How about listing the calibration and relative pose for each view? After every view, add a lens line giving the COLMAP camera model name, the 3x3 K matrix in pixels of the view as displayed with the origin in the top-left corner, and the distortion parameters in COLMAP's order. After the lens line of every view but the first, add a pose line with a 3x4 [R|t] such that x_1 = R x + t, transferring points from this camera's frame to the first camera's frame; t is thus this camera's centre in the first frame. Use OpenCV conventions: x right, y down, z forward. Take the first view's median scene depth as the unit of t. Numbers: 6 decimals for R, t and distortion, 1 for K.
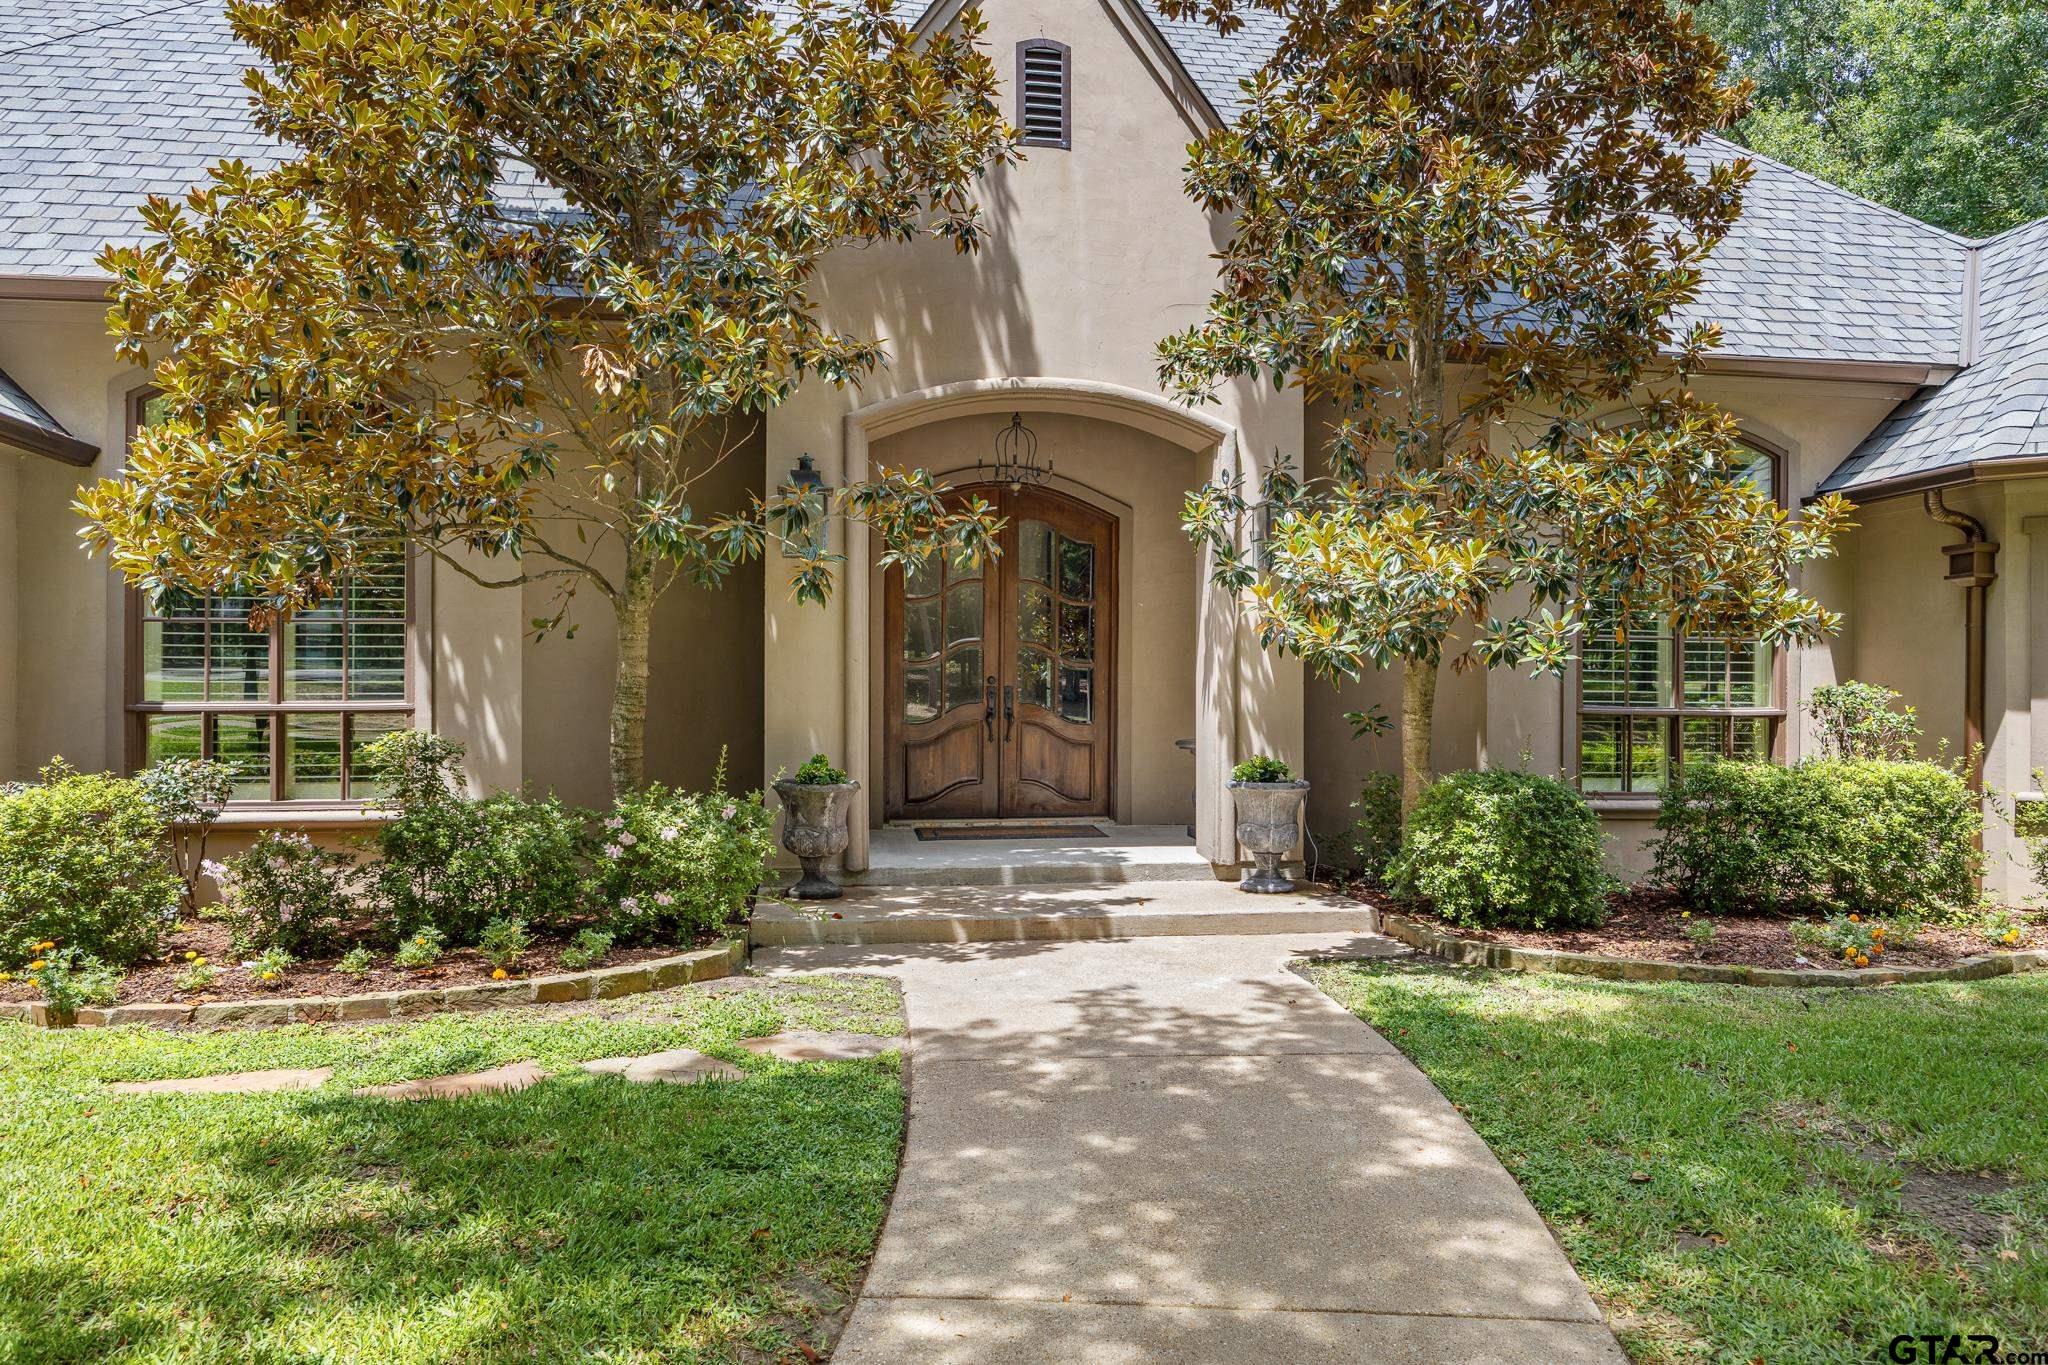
lens RADIAL K [[1362.8, 0, 1024.0], [0, 1362.8, 682.5], [0, 0, 1]] dist [-0.000047, 0.000030]
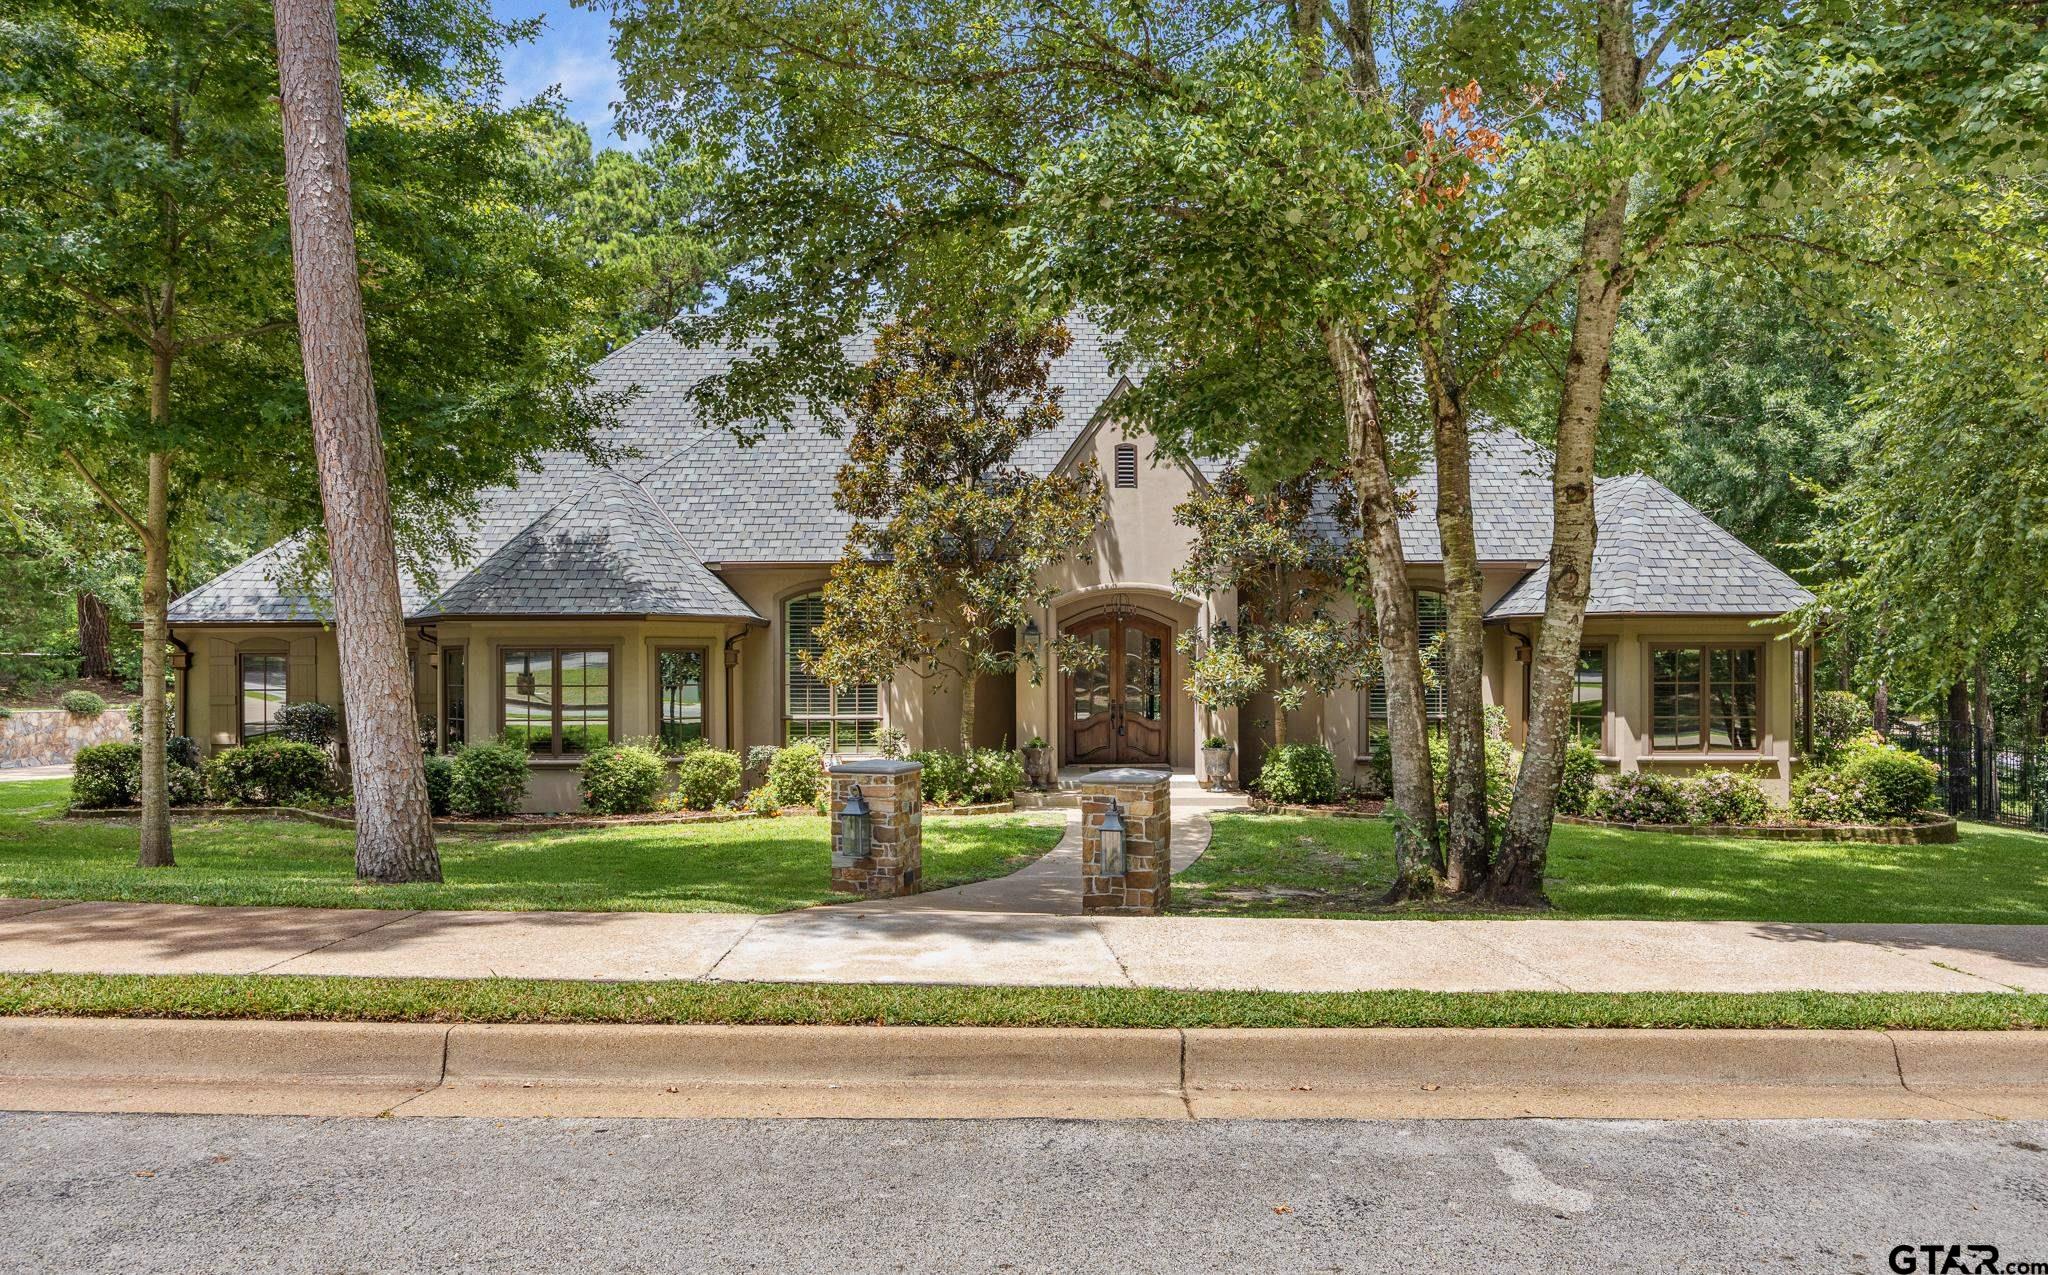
lens RADIAL K [[1346.0, 0, 1024.0], [0, 1346.0, 637.5], [0, 0, 1]] dist [-0.027906, -0.000335]
pose [[0.988856, -0.008009, -0.148662, 0.212867], [0.006604, 0.999929, -0.009939, -0.113693], [0.148731, 0.008847, 0.988838, -1.592542]]
